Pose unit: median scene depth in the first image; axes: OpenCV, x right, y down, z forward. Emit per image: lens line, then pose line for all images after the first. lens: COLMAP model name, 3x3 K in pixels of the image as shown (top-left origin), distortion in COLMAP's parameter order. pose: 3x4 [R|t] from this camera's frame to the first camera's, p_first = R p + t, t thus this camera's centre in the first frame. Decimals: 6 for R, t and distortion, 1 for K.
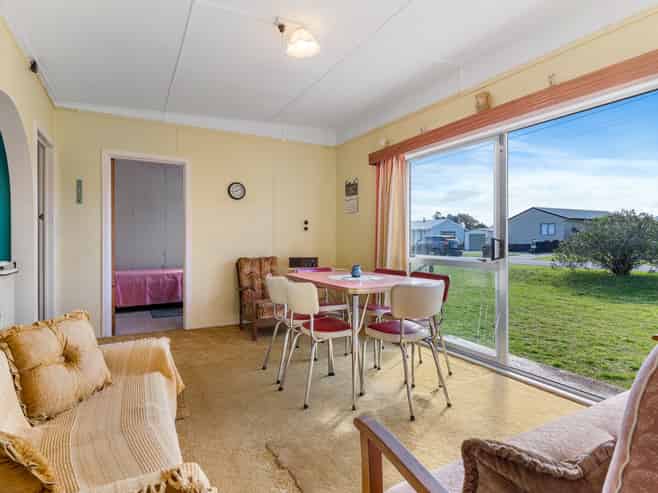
lens RADIAL K [[383.5, 0, 329.0], [0, 383.5, 246.5], [0, 0, 1]] dist [0.001809, -0.000417]
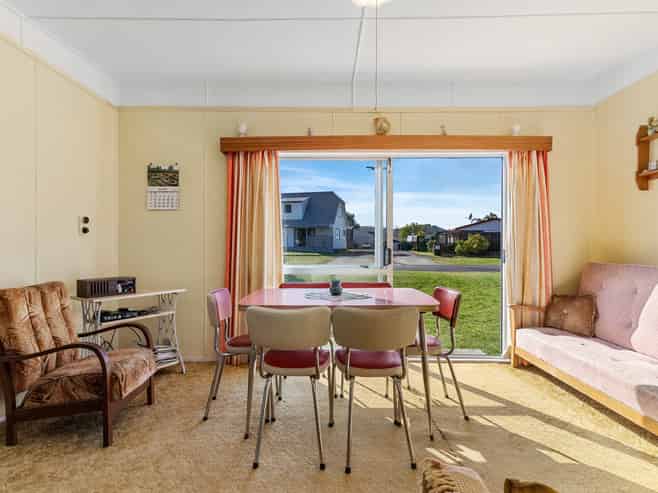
lens RADIAL K [[383.5, 0, 329.0], [0, 383.5, 246.5], [0, 0, 1]] dist [0.001809, -0.000417]
pose [[0.453373, 0.008283, 0.891282, -0.459550], [0.012645, 0.999796, -0.015723, -0.007916], [-0.891231, 0.018398, 0.453176, 0.440958]]
